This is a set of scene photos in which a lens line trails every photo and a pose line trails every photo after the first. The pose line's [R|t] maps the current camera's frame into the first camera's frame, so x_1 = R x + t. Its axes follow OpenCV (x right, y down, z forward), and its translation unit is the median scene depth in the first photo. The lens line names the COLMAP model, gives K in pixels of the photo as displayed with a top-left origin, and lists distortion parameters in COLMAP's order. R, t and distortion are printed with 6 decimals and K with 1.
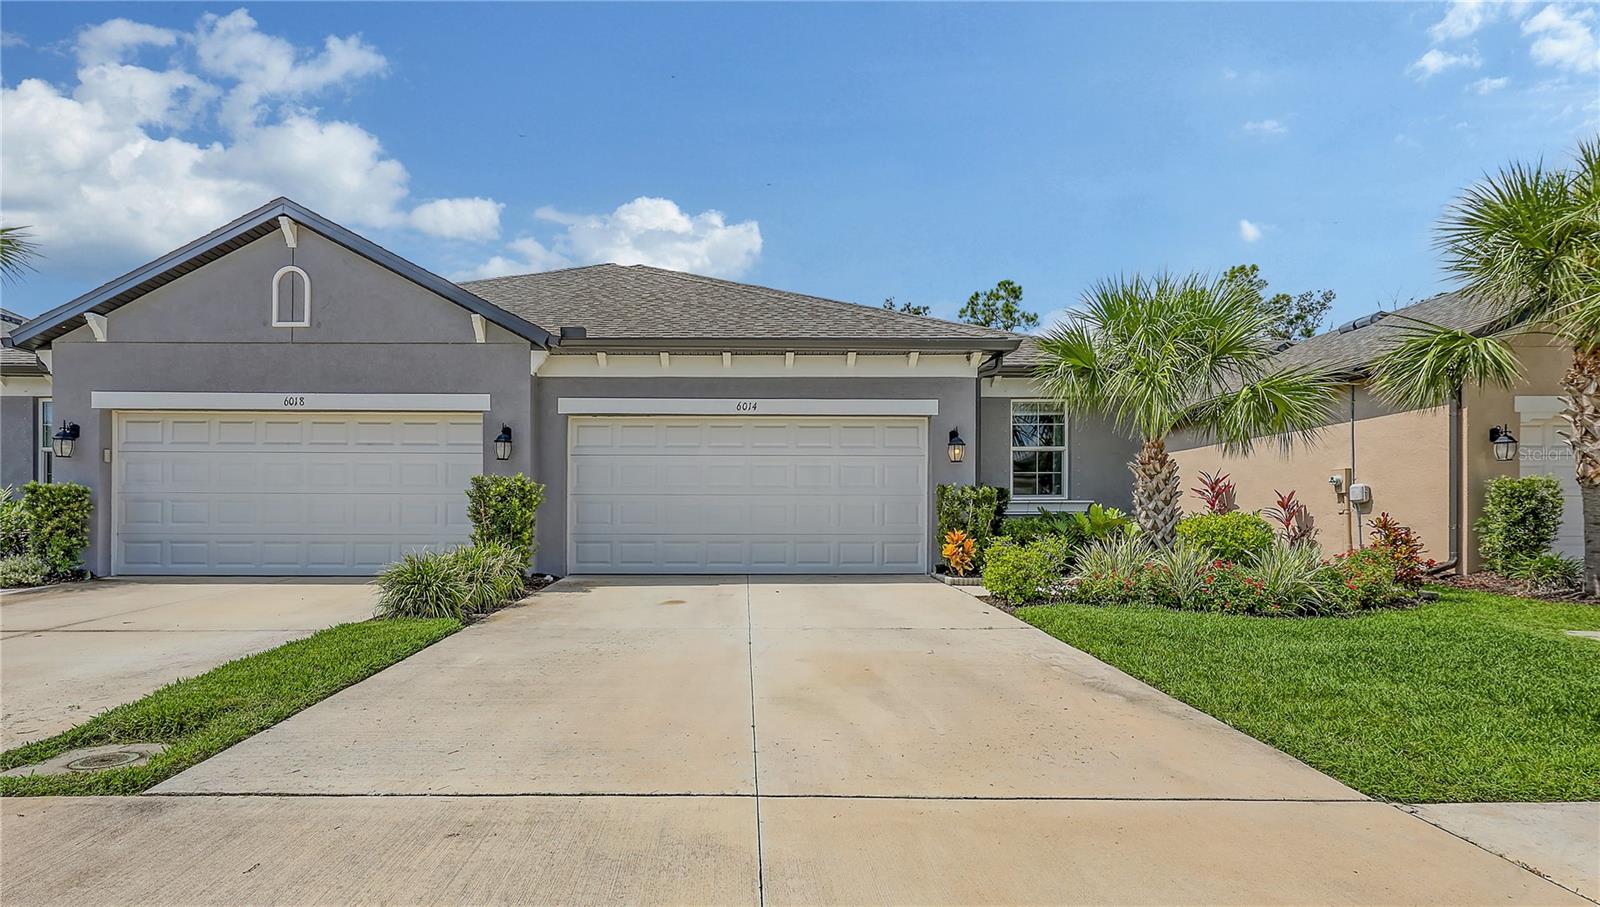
lens RADIAL K [[788.6, 0, 792.7], [0, 788.6, 516.3], [0, 0, 1]] dist [-0.002319, 0.001464]
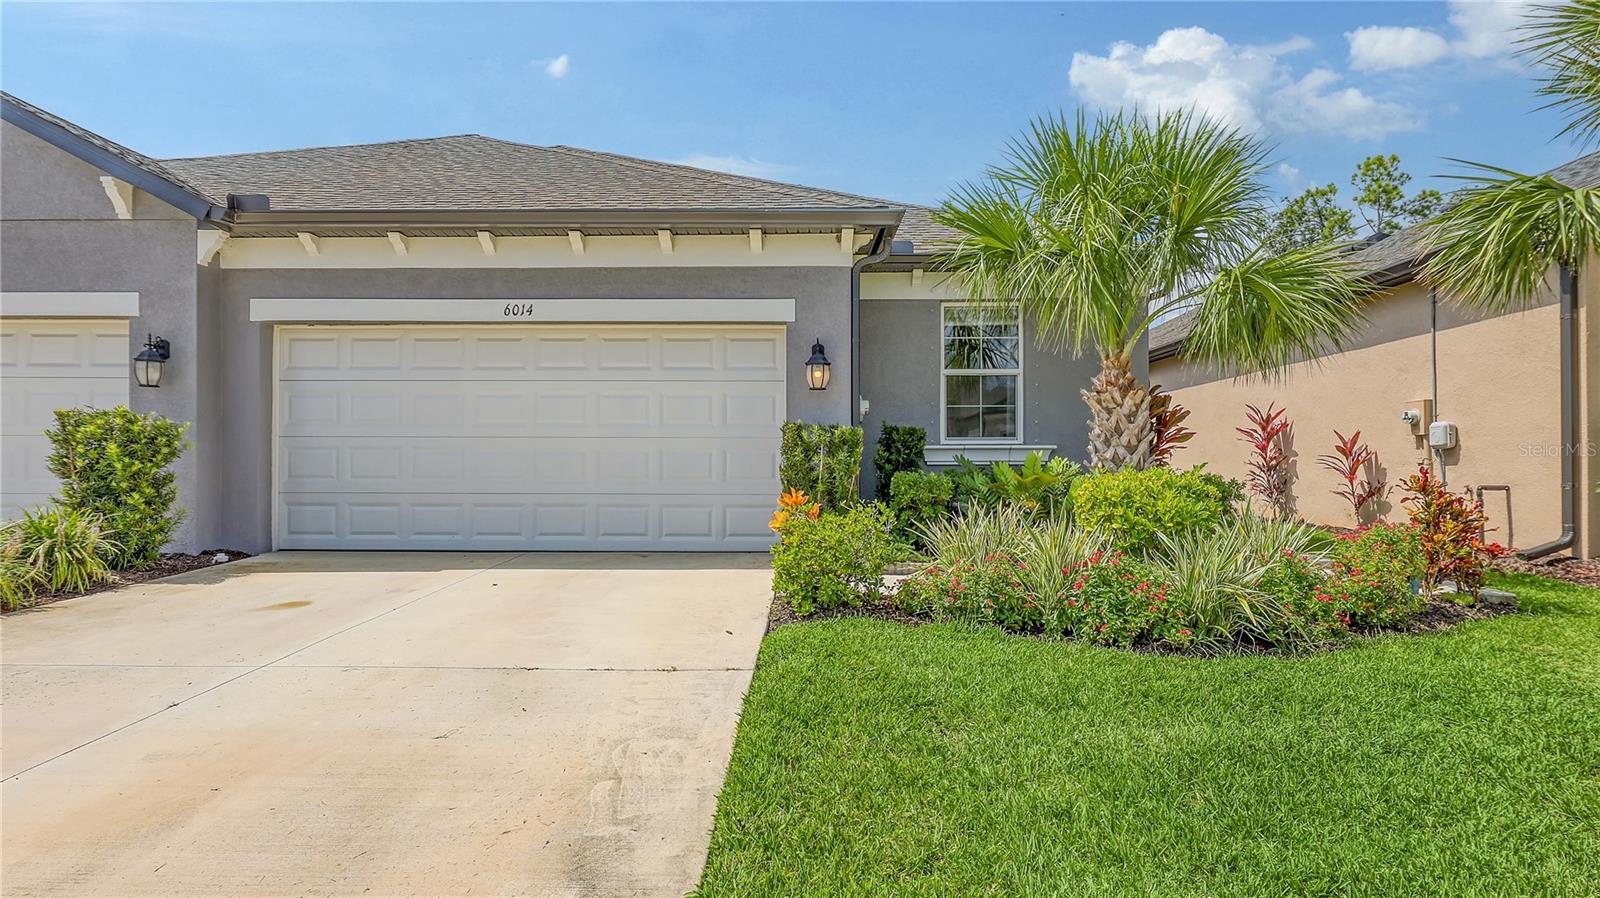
lens RADIAL K [[940.5, 0, 800.5], [0, 940.5, 446.7], [0, 0, 1]] dist [0.007093, -0.001222]
pose [[0.999434, 0.001086, -0.033617, 0.218117], [-0.001564, 0.999898, -0.014202, -0.007589], [0.033599, 0.014247, 0.999334, 0.181460]]
